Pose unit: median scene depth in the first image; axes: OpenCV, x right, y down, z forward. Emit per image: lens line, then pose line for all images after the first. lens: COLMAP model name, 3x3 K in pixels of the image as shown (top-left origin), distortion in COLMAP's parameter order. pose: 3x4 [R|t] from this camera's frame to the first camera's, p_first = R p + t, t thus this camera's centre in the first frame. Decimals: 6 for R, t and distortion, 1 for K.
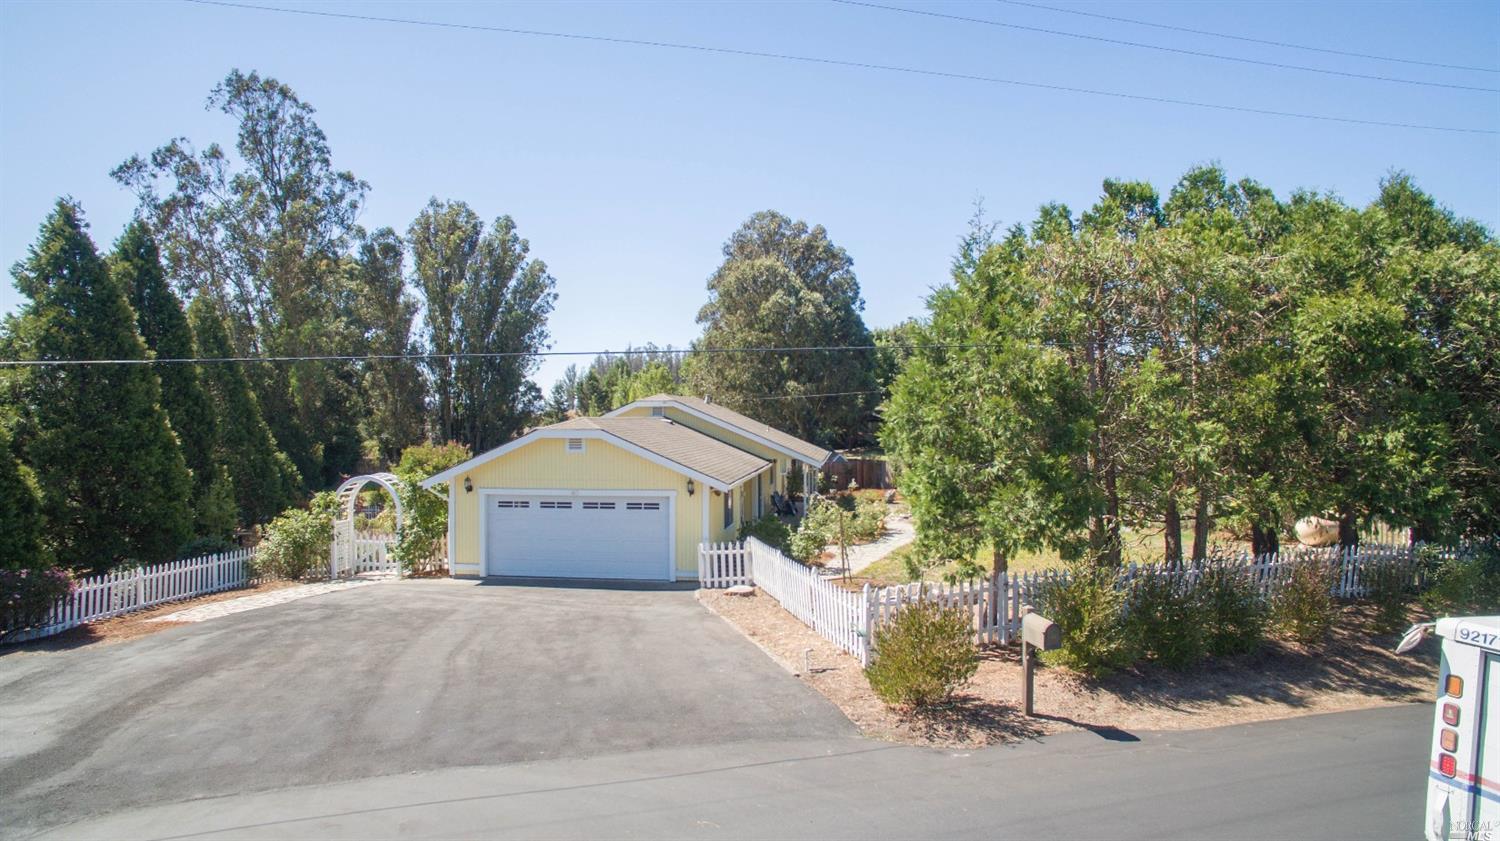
lens RADIAL K [[873.5, 0, 749.9], [0, 873.5, 404.7], [0, 0, 1]] dist [-0.137099, 0.102755]
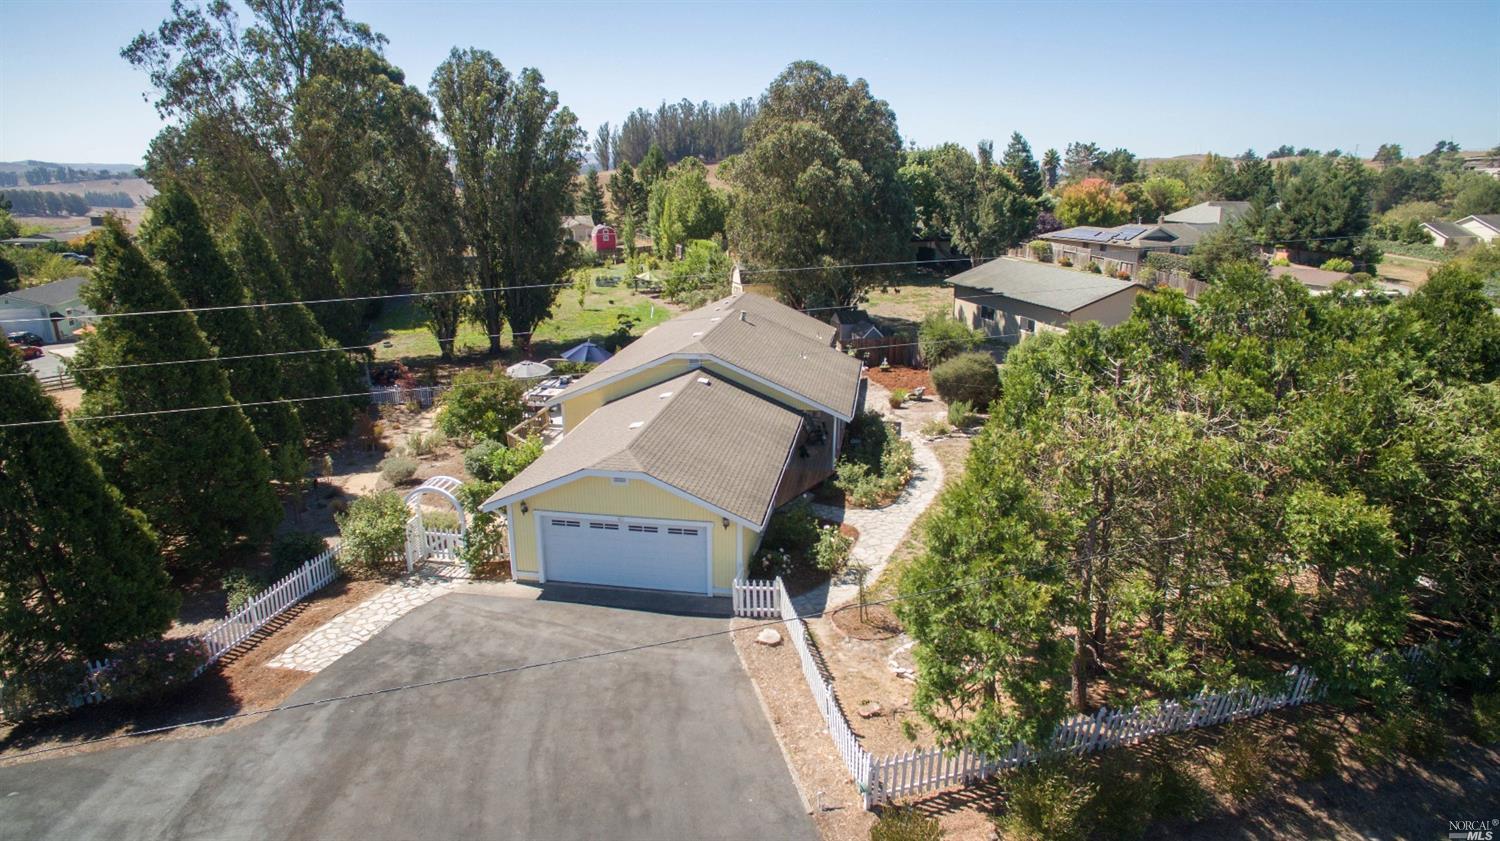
lens RADIAL K [[873.5, 0, 749.9], [0, 873.5, 404.7], [0, 0, 1]] dist [-0.137099, 0.102755]
pose [[0.999078, 0.014431, -0.040423, 0.003890], [-0.002422, 0.959241, 0.282578, -0.296284], [0.042854, -0.282220, 0.958392, -0.008408]]
